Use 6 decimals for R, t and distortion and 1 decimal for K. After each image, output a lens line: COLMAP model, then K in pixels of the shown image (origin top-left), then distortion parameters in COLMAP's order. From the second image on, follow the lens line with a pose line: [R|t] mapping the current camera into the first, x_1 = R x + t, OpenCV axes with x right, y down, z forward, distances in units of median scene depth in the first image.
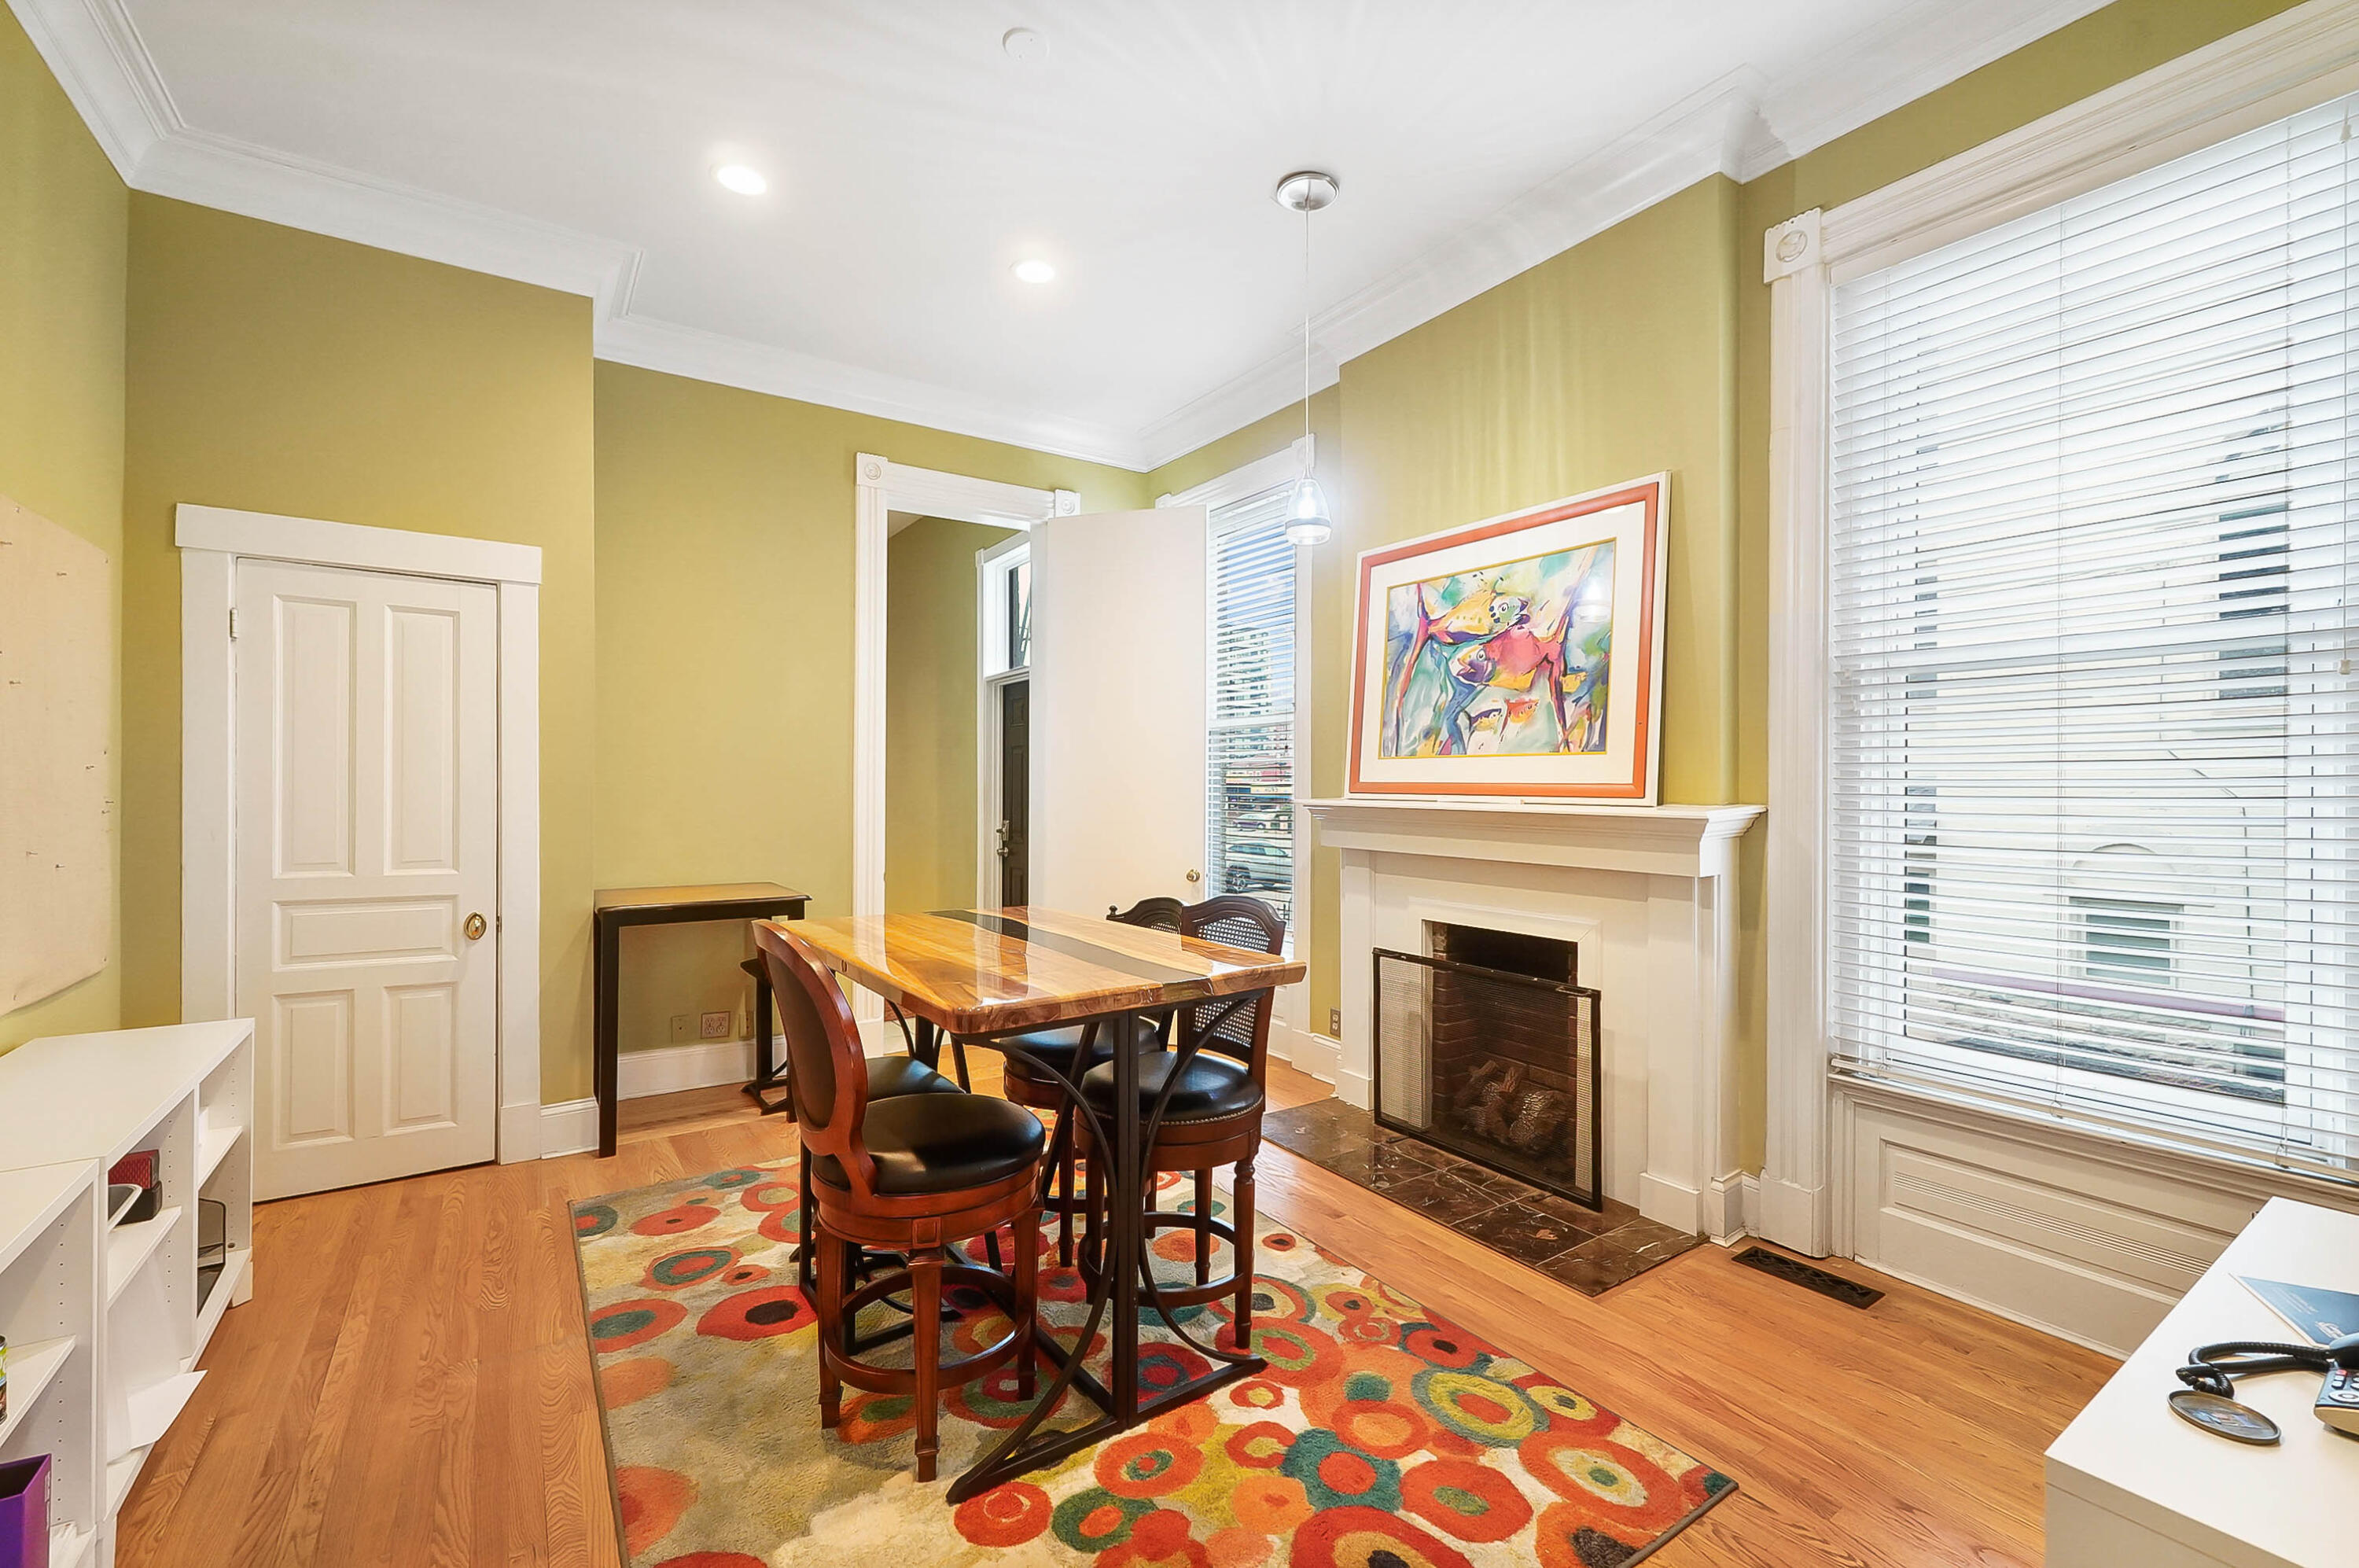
lens RADIAL K [[1005.8, 0, 1174.1], [0, 1005.8, 780.7], [0, 0, 1]] dist [-0.000369, -0.000145]
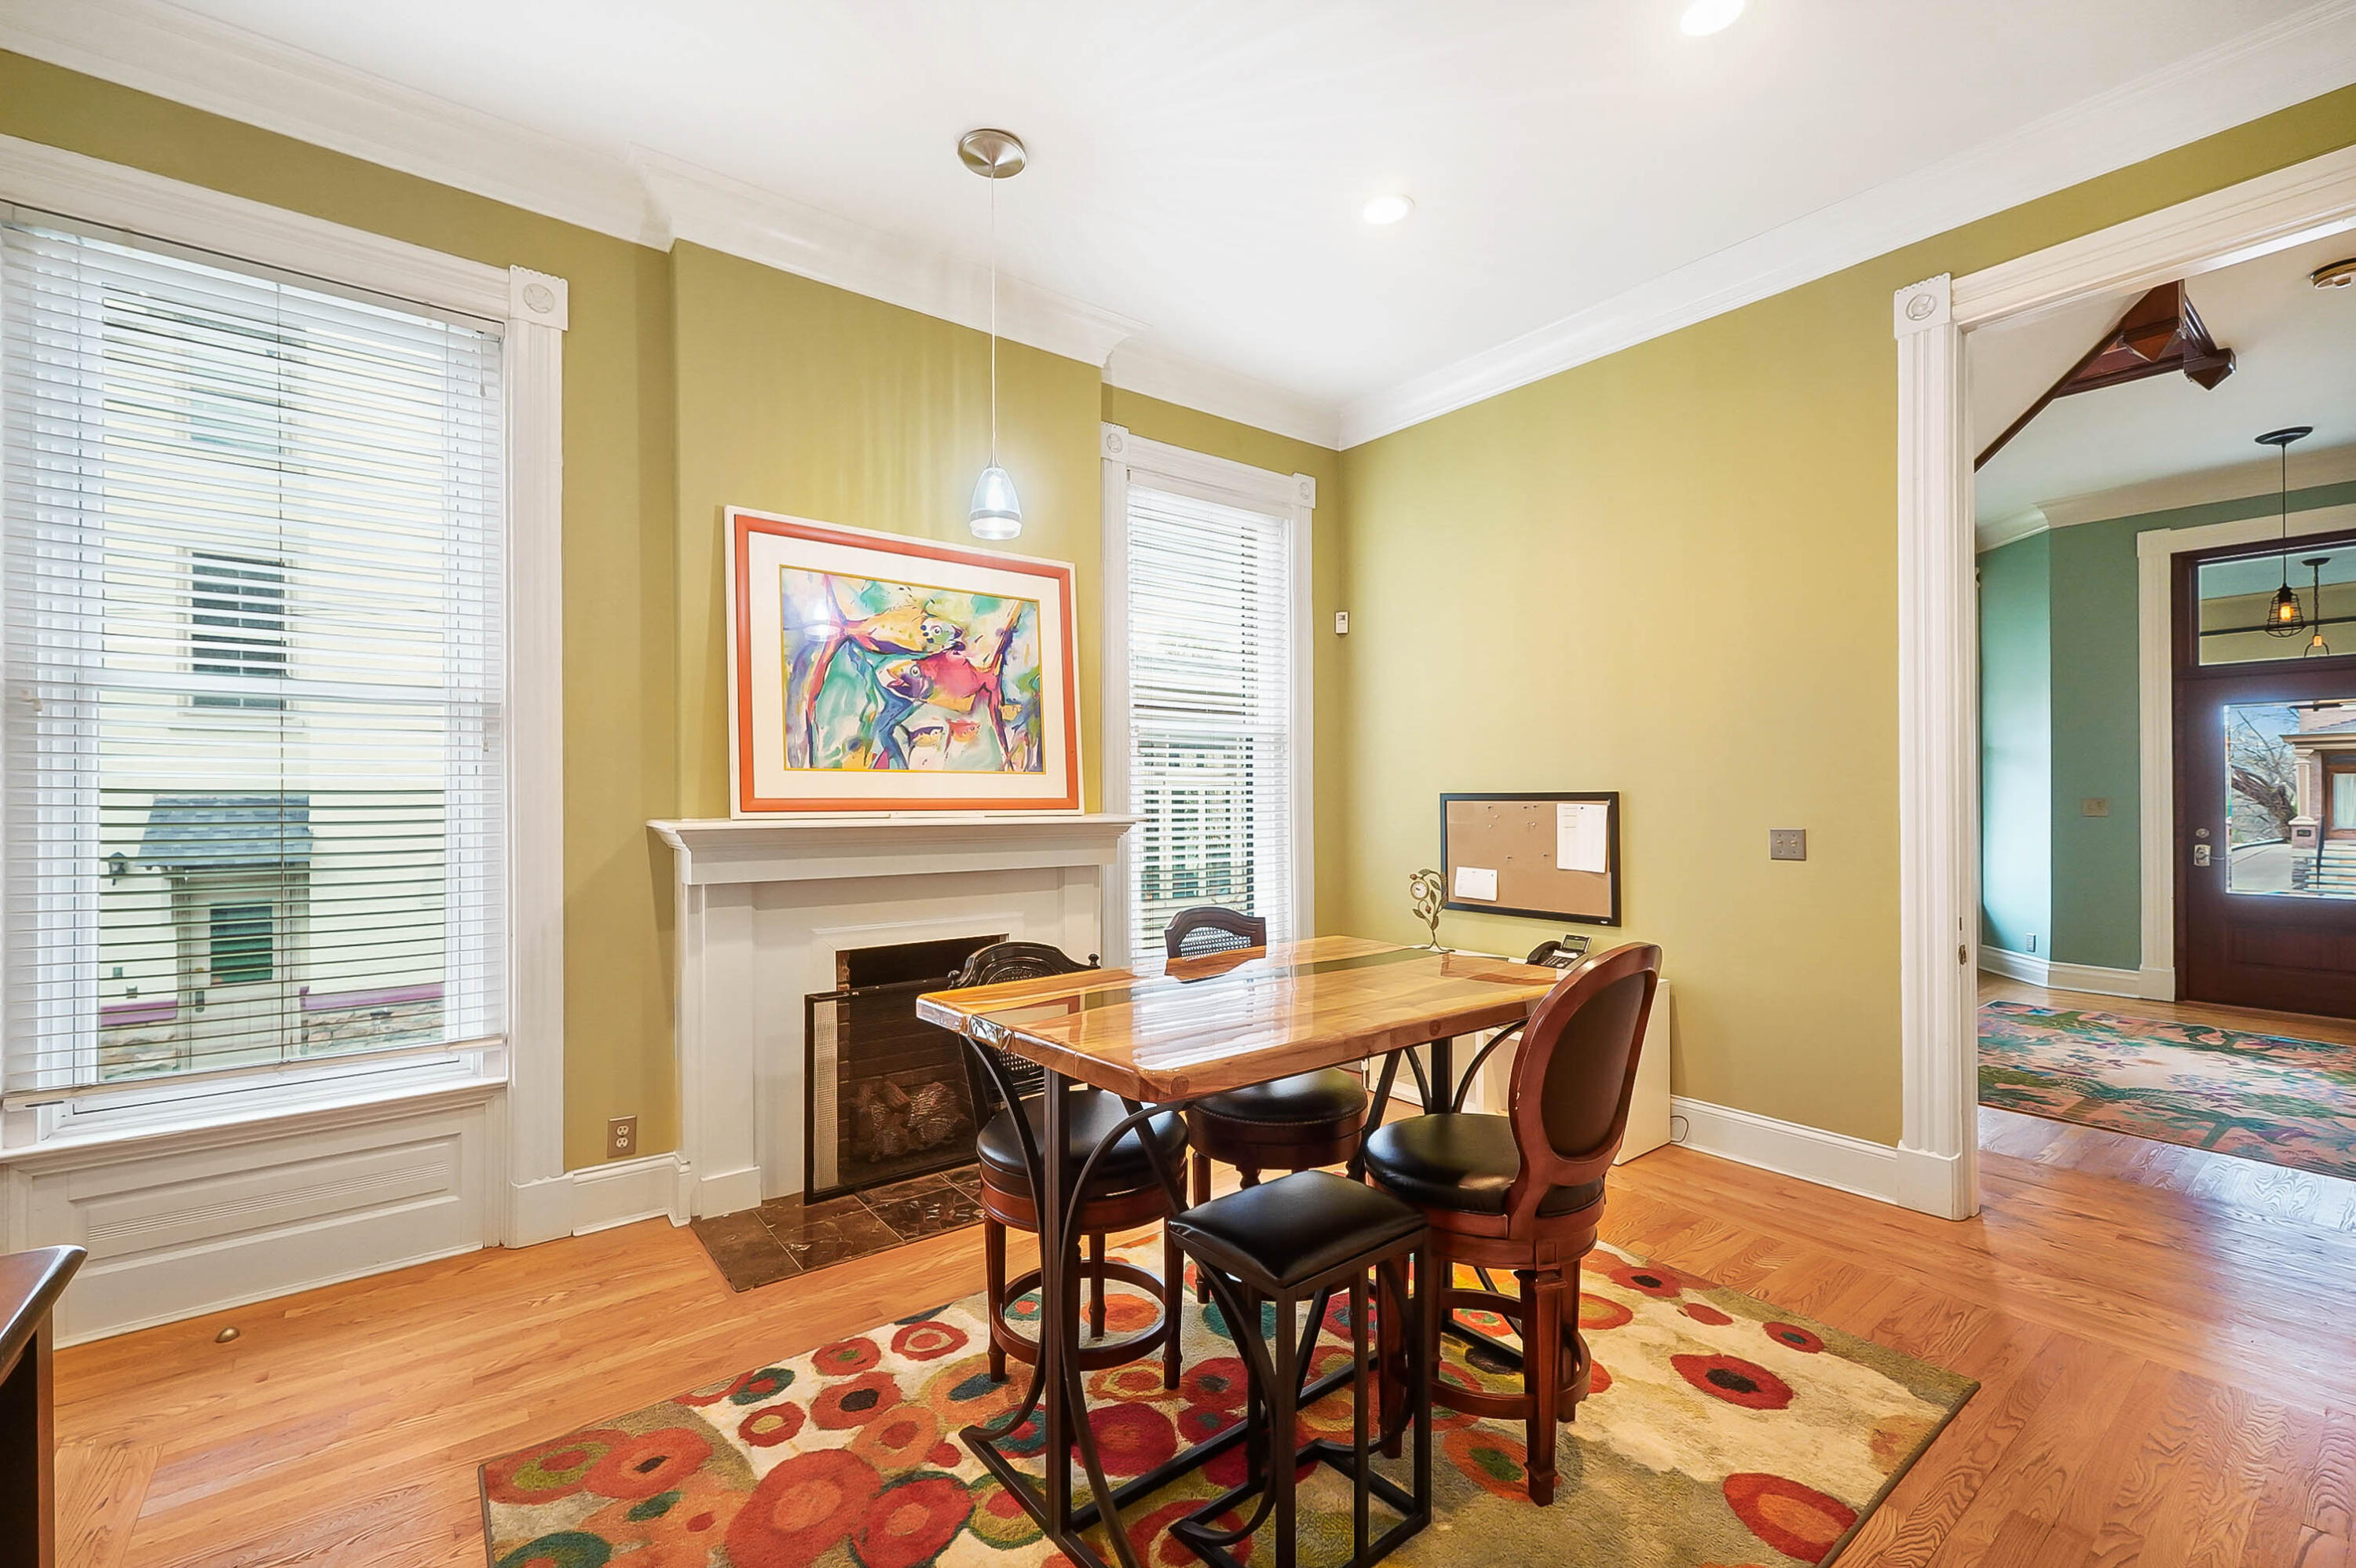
lens RADIAL K [[1004.4, 0, 1172.1], [0, 1004.4, 791.8], [0, 0, 1]] dist [-0.000369, -0.000145]
pose [[-0.079516, 0.004312, 0.996824, -0.706165], [0.003203, 0.999987, -0.004070, 0.000757], [-0.996828, 0.002869, -0.079529, 0.814233]]
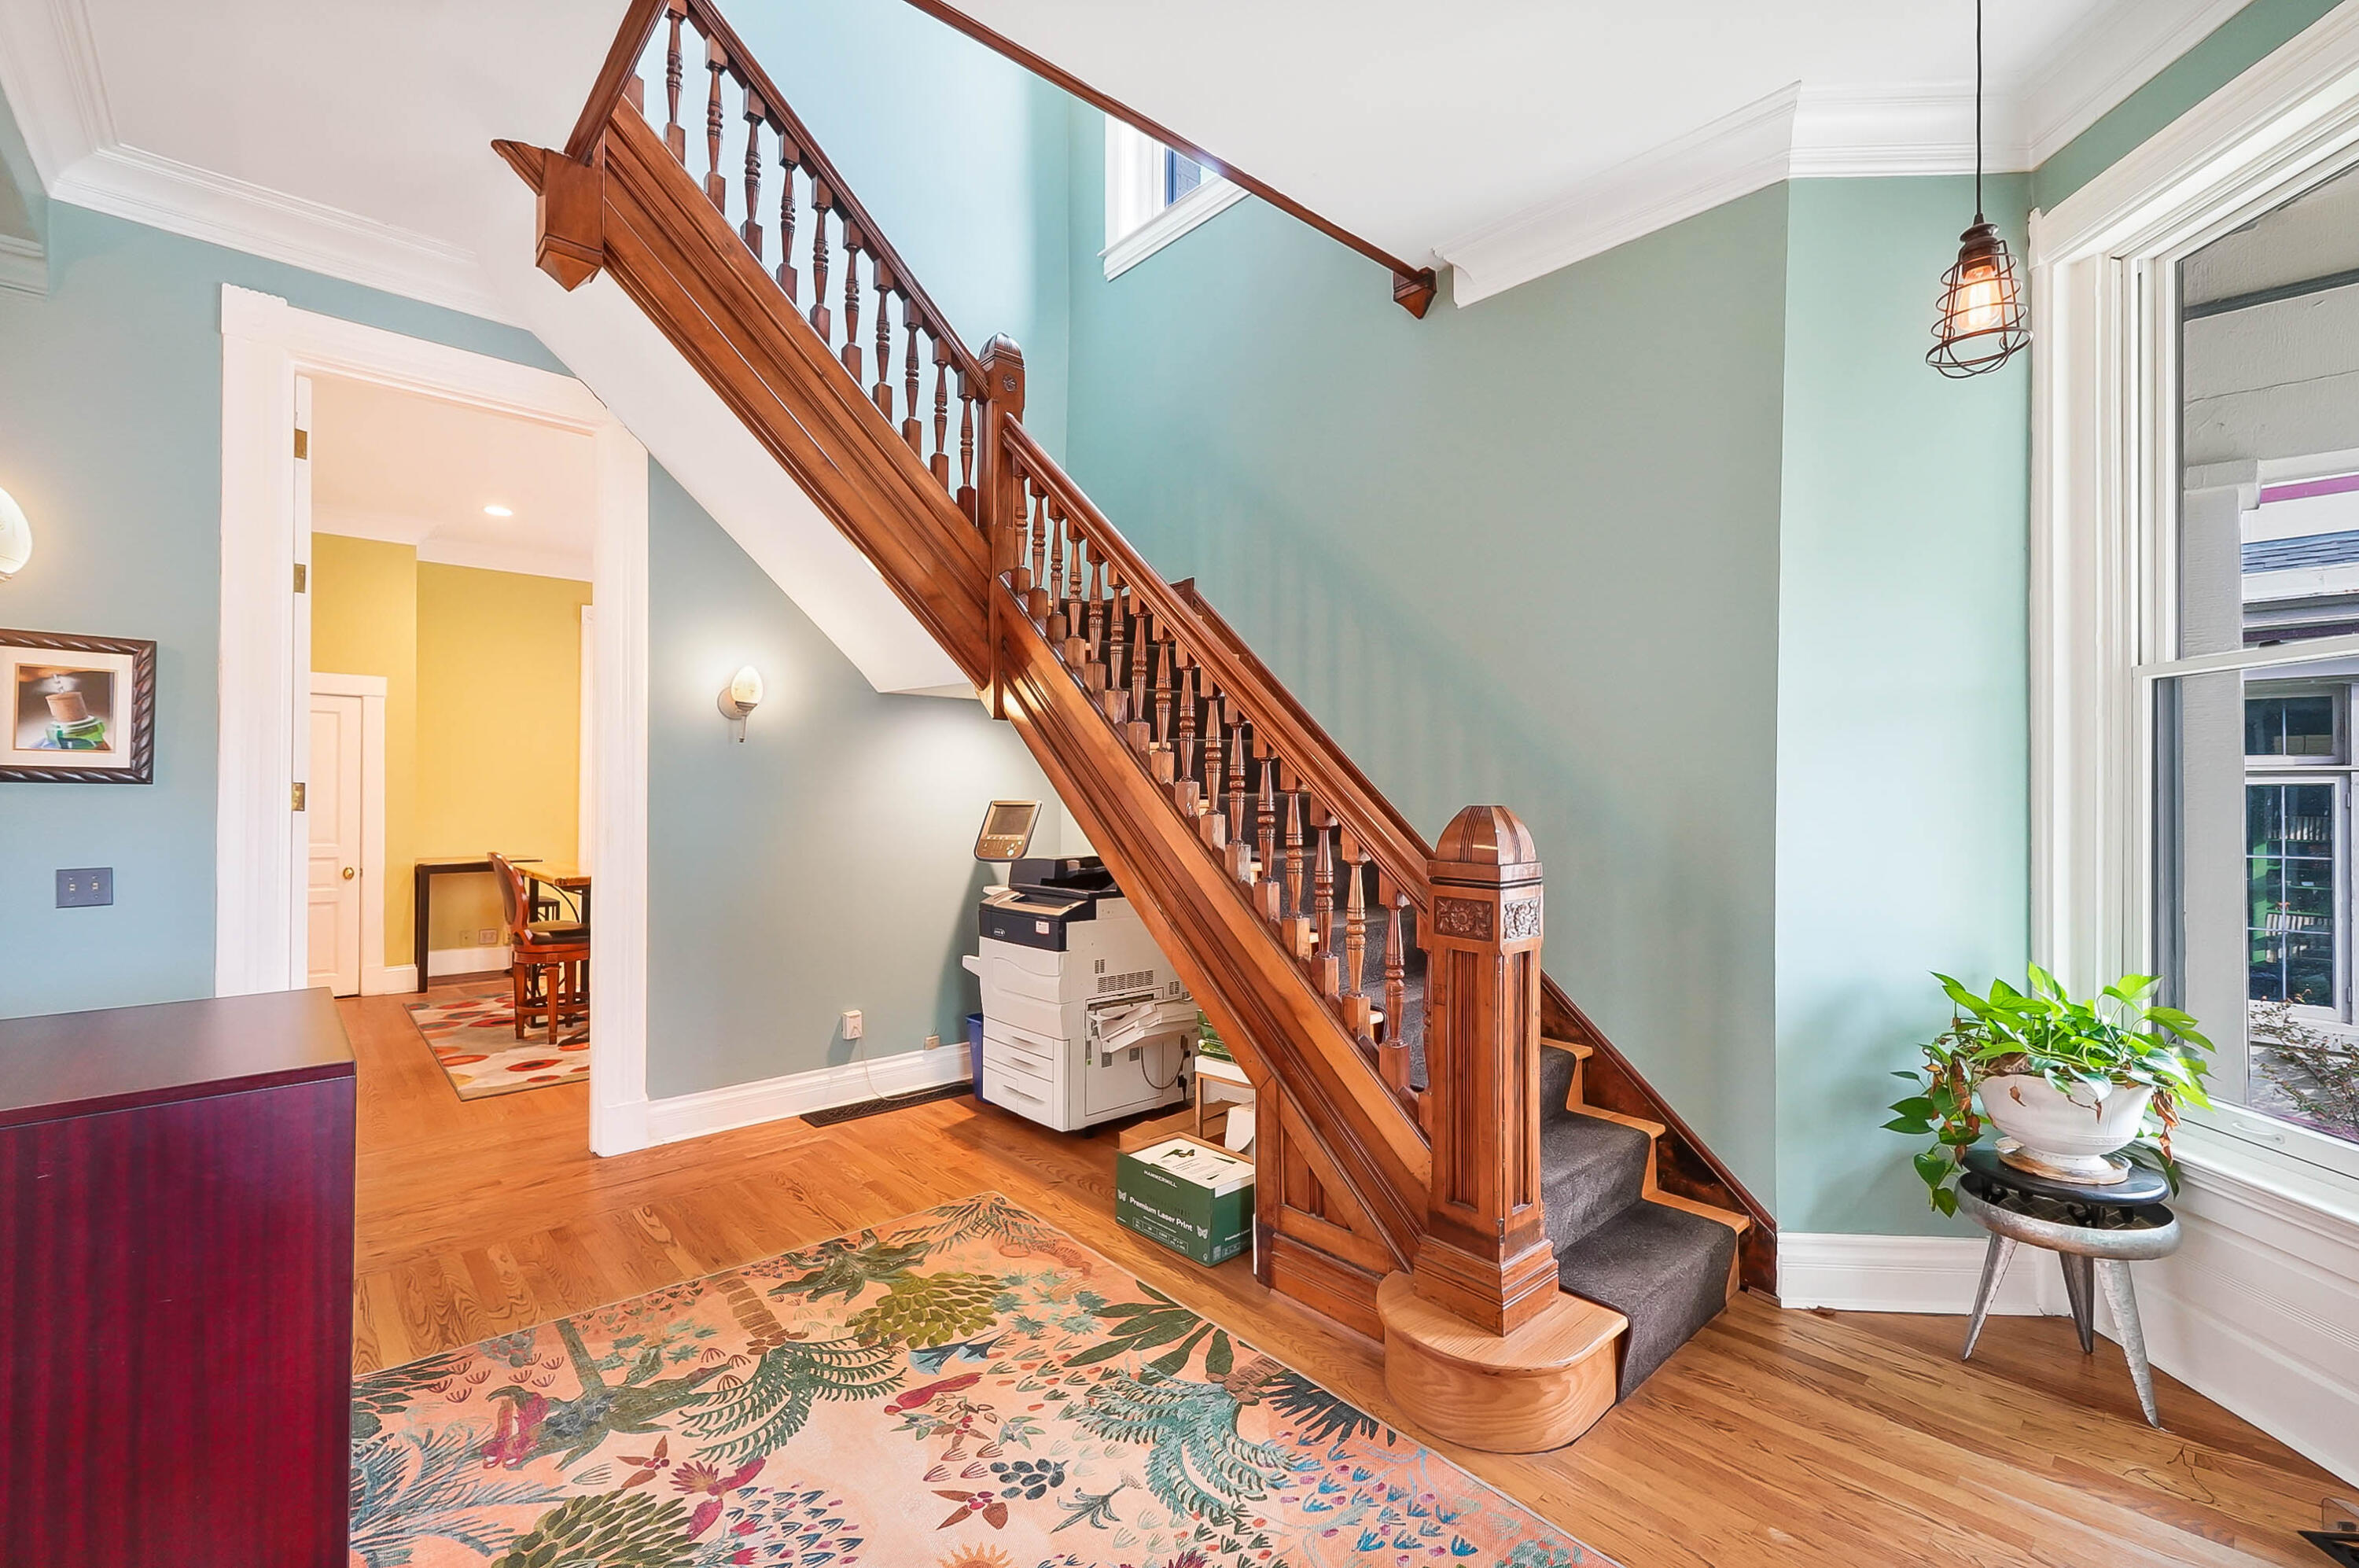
lens RADIAL K [[1005.8, 0, 1177.3], [0, 1005.8, 779.3], [0, 0, 1]] dist [-0.000369, -0.000145]
pose [[0.989238, -0.001919, 0.146302, 1.014744], [0.002952, 0.999972, -0.006848, -0.031051], [-0.146285, 0.007206, 0.989216, -1.942468]]
